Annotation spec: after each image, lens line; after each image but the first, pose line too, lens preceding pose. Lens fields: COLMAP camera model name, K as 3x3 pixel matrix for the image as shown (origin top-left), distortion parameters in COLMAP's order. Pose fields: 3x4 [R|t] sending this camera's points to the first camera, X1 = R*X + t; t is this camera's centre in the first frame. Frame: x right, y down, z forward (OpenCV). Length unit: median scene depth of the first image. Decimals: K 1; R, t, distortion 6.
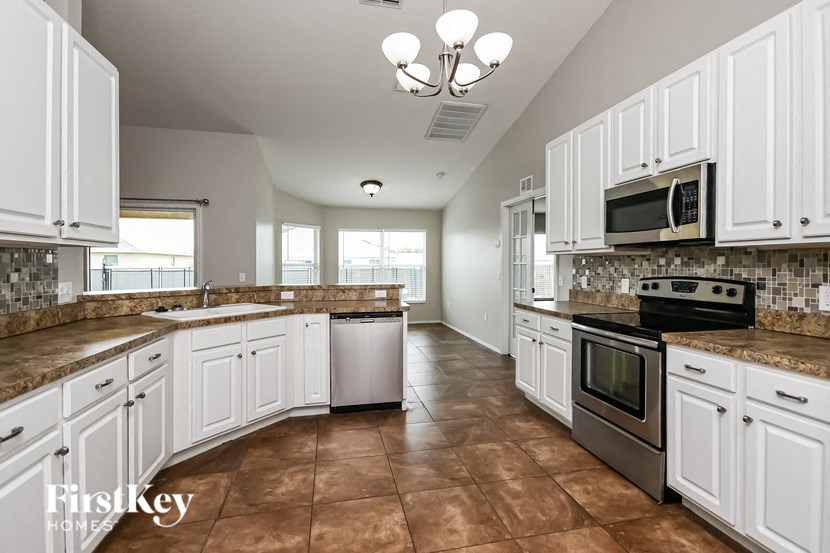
lens RADIAL K [[387.2, 0, 415.9], [0, 387.2, 268.8], [0, 0, 1]] dist [0.005912, 0.000046]
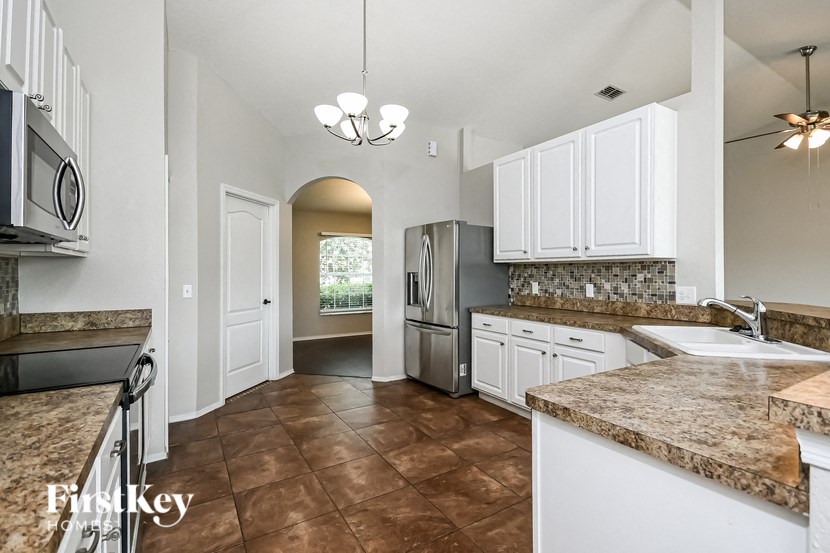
lens RADIAL K [[387.2, 0, 415.2], [0, 387.2, 272.5], [0, 0, 1]] dist [0.005912, 0.000046]
pose [[-0.946206, 0.000820, -0.323564, 0.303555], [-0.002723, 0.999941, 0.010495, -0.021353], [0.323554, 0.010811, -0.946148, 2.077422]]
